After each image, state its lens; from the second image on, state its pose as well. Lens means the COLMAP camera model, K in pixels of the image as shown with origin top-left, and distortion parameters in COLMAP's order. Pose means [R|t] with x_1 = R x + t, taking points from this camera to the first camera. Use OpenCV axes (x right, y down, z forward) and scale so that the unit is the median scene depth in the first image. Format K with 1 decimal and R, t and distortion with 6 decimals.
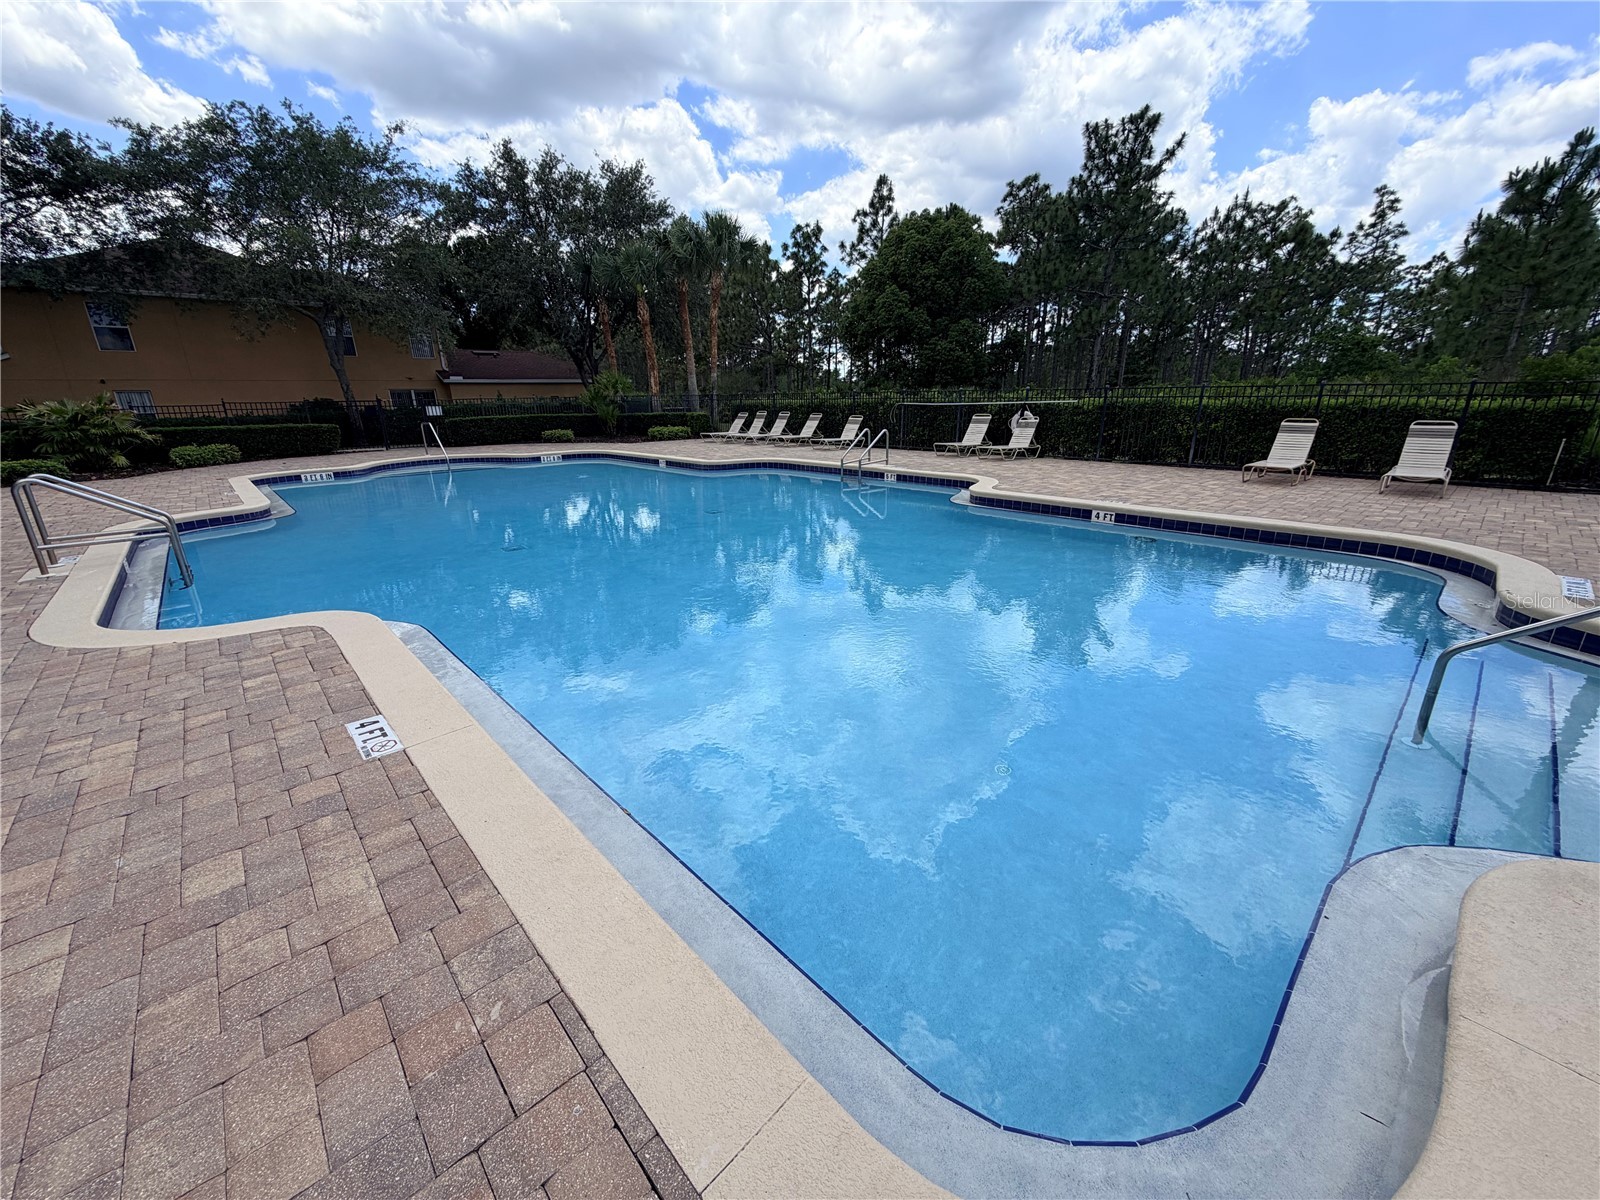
lens RADIAL K [[632.6, 0, 798.6], [0, 632.6, 605.3], [0, 0, 1]] dist [0.000130, 0.000118]
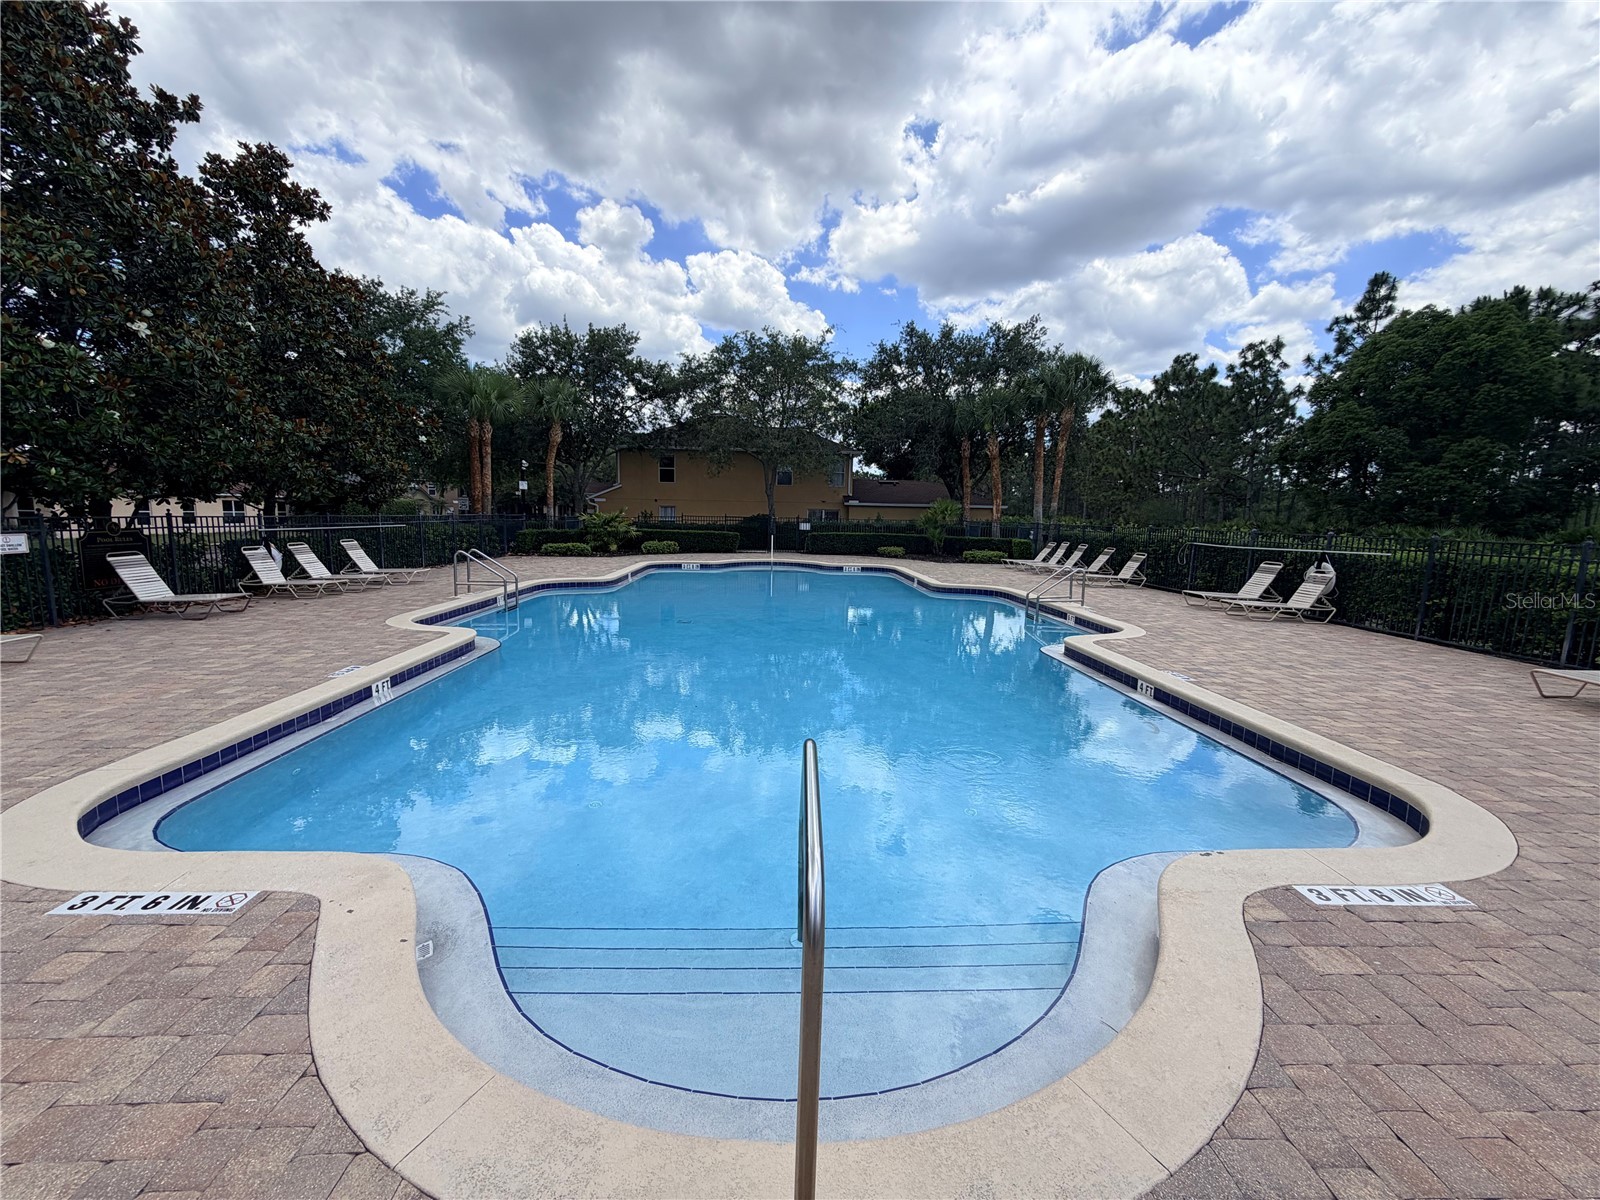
lens RADIAL K [[632.6, 0, 801.8], [0, 632.6, 612.6], [0, 0, 1]] dist [0.000130, 0.000118]
pose [[0.763066, 0.131320, -0.632839, 0.199876], [-0.234953, 0.968514, -0.082326, -0.019579], [0.602103, 0.211508, 0.769894, 0.021963]]
